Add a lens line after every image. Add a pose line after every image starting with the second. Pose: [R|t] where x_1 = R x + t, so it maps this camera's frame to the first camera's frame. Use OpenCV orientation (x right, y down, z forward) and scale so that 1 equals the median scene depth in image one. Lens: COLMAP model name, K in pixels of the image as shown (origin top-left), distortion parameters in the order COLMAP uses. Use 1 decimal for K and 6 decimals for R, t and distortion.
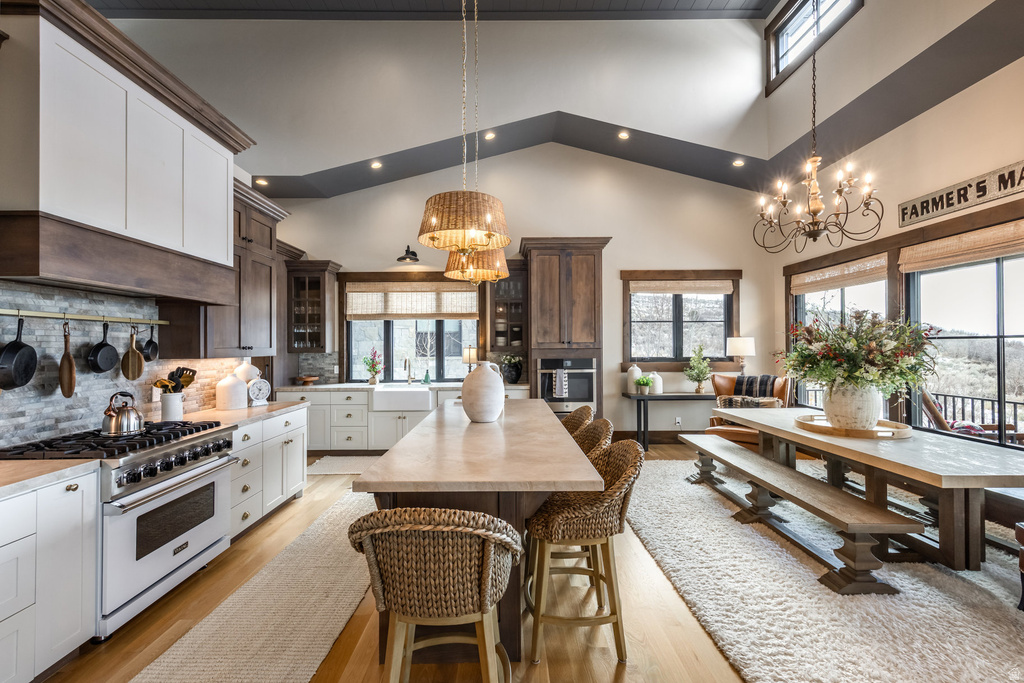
lens RADIAL K [[443.1, 0, 514.1], [0, 443.1, 342.7], [0, 0, 1]] dist [0.003536, 0.000997]
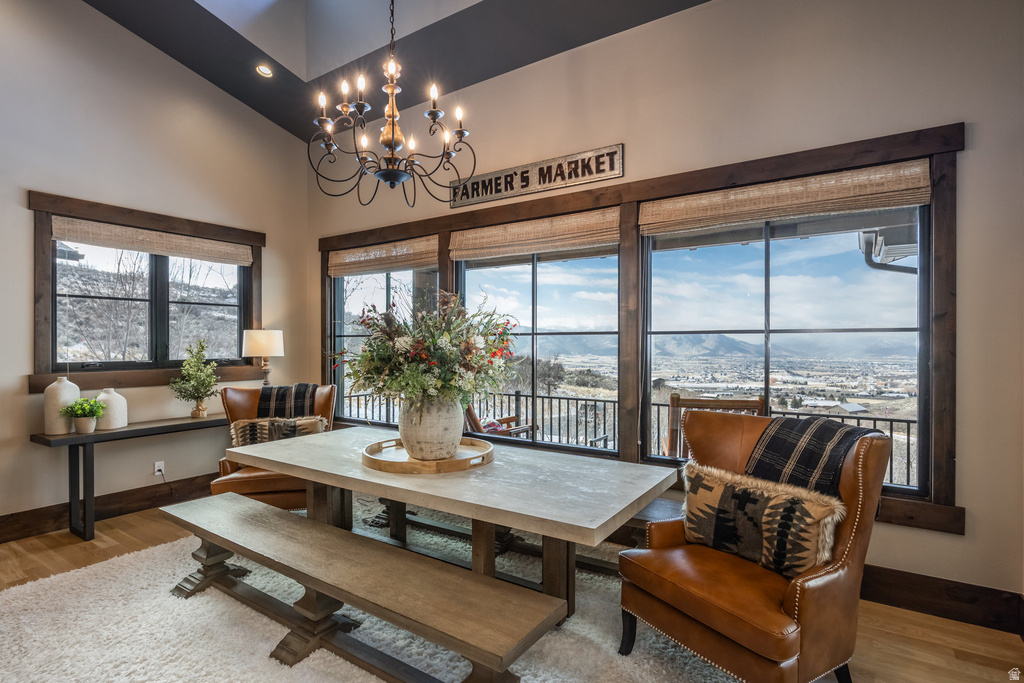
lens RADIAL K [[496.5, 0, 520.4], [0, 496.5, 343.7], [0, 0, 1]] dist [-0.009628, 0.001766]
pose [[0.554841, 0.001853, 0.831954, 0.093776], [-0.009517, 0.999946, 0.004120, 0.002565], [-0.831902, -0.010203, 0.554829, 0.246858]]
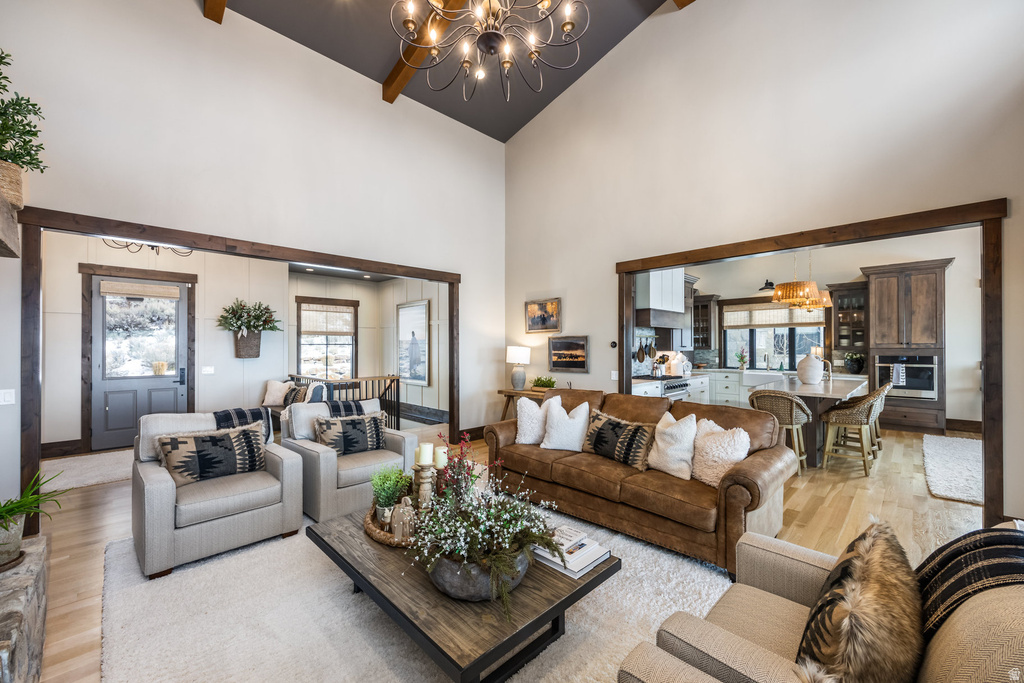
lens RADIAL K [[417.8, 0, 513.3], [0, 417.8, 344.7], [0, 0, 1]] dist [-0.008125, 0.000052]
pose [[0.710751, 0.001194, -0.703442, 0.161232], [0.003852, 0.999977, 0.005590, -0.008472], [0.703433, -0.006683, 0.710730, -0.686652]]
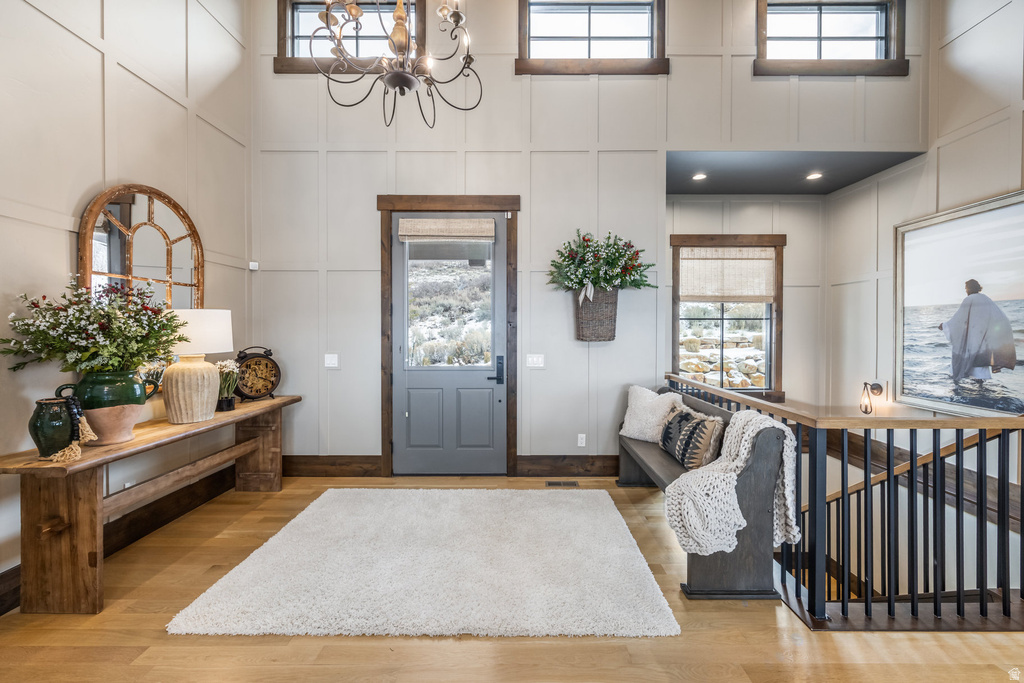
lens RADIAL K [[417.8, 0, 507.9], [0, 417.8, 330.5], [0, 0, 1]] dist [-0.008125, 0.000052]
pose [[-0.009144, 0.009224, -0.999916, -0.592725], [0.005802, 0.999941, 0.009171, 0.010771], [0.999941, -0.005718, -0.009197, -0.498793]]
